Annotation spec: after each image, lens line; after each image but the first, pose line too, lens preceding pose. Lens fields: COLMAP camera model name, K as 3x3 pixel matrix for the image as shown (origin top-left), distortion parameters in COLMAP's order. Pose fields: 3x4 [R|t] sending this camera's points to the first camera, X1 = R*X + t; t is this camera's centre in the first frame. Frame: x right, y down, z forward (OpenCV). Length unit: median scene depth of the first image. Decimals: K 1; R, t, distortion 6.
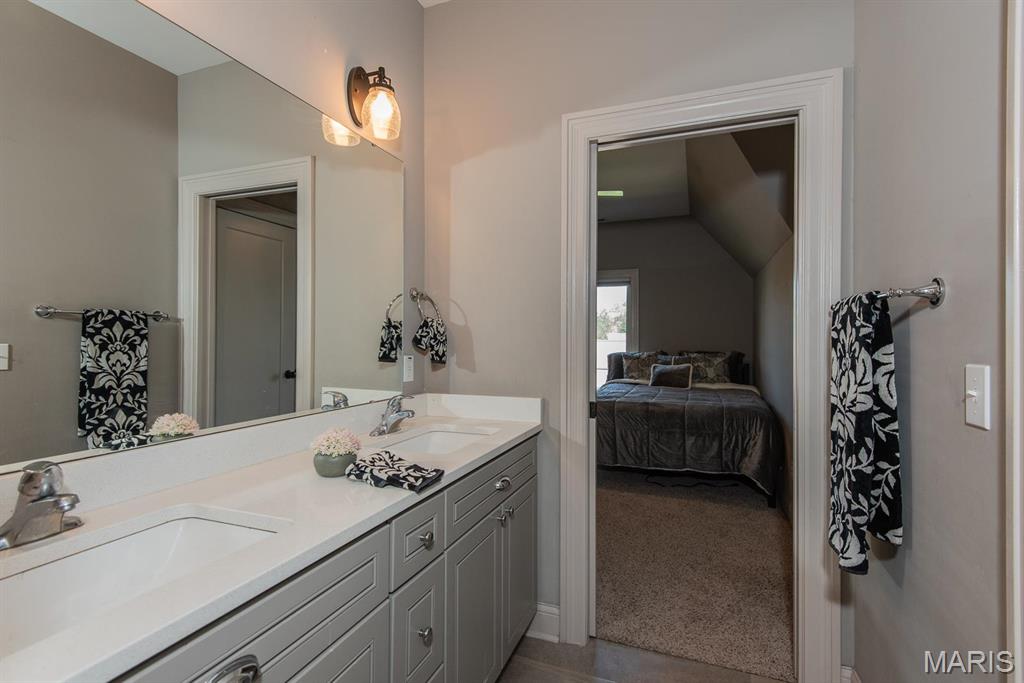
lens RADIAL K [[474.1, 0, 509.6], [0, 474.1, 334.3], [0, 0, 1]] dist [-0.000597, -0.001145]
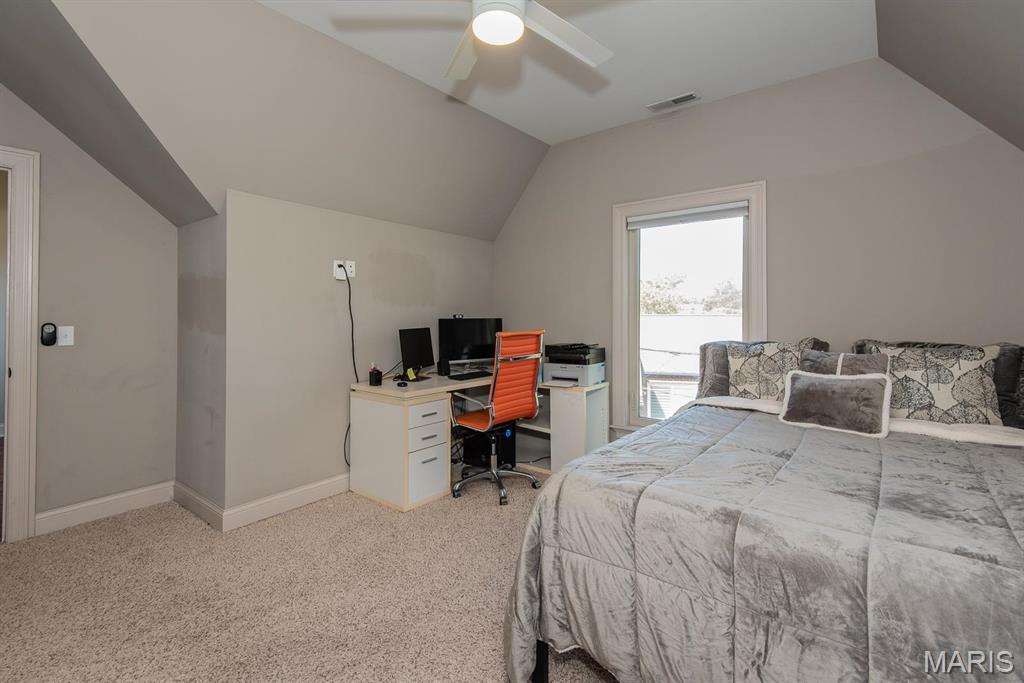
lens RADIAL K [[464.4, 0, 510.6], [0, 464.4, 312.4], [0, 0, 1]] dist [-0.029636, -0.000314]
pose [[0.950510, -0.005798, -0.310639, 0.660058], [0.005994, 0.999982, -0.000326, 0.021871], [0.310635, -0.001552, 0.950528, 1.775164]]
